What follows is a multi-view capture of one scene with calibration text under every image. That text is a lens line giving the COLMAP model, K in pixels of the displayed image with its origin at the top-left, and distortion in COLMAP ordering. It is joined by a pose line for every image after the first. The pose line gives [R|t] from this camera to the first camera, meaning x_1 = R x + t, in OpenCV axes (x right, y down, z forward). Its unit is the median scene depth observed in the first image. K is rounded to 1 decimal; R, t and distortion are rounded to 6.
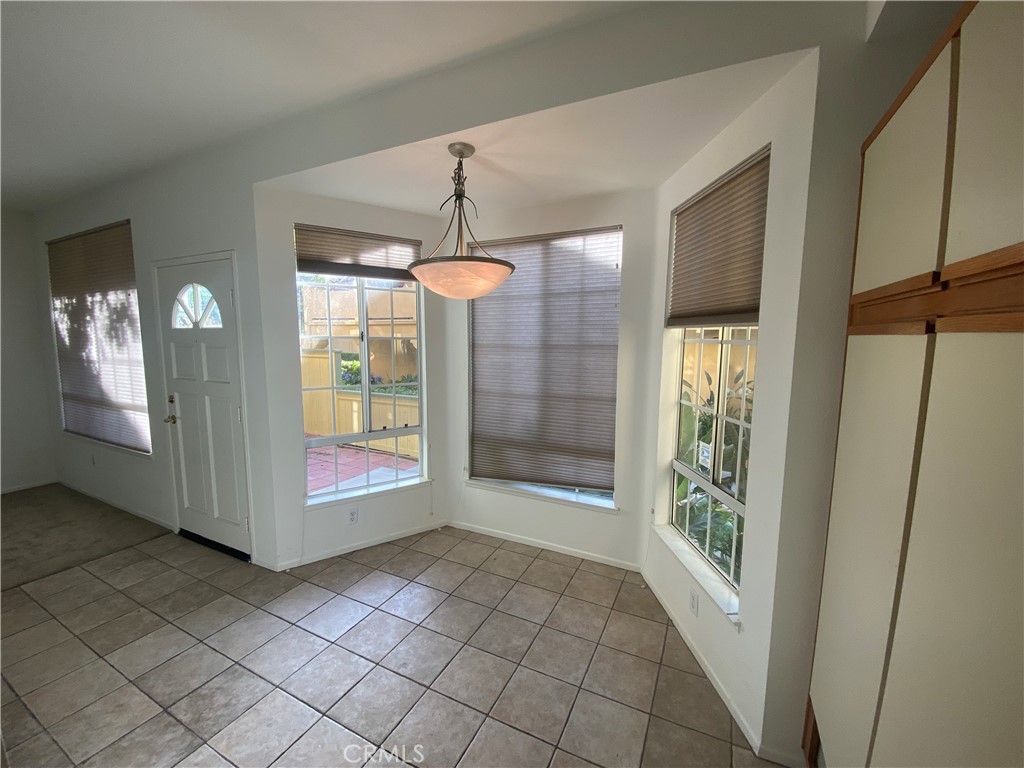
lens RADIAL K [[416.7, 0, 513.6], [0, 416.7, 385.4], [0, 0, 1]] dist [-0.004649, -0.008532]
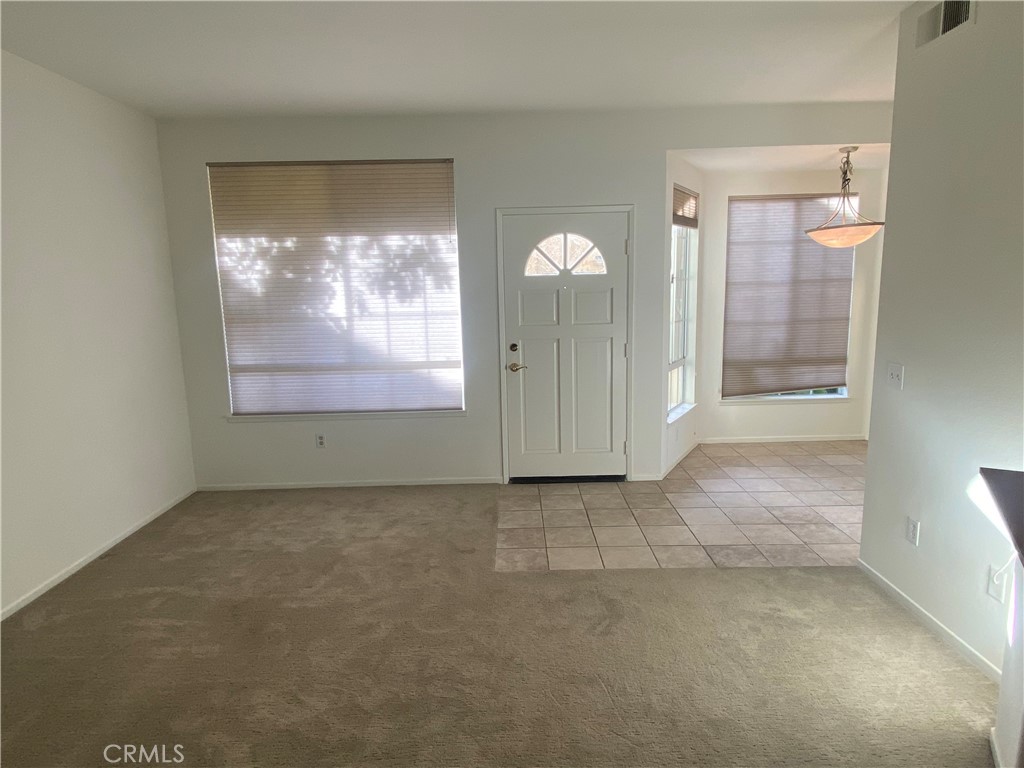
lens RADIAL K [[647.7, 0, 513.6], [0, 647.7, 395.1], [0, 0, 1]] dist [0.032111, -0.002893]
pose [[0.895205, -0.106440, 0.432757, -1.517297], [0.075057, 0.993198, 0.089021, 0.008353], [-0.439288, -0.047210, 0.897105, -0.410138]]
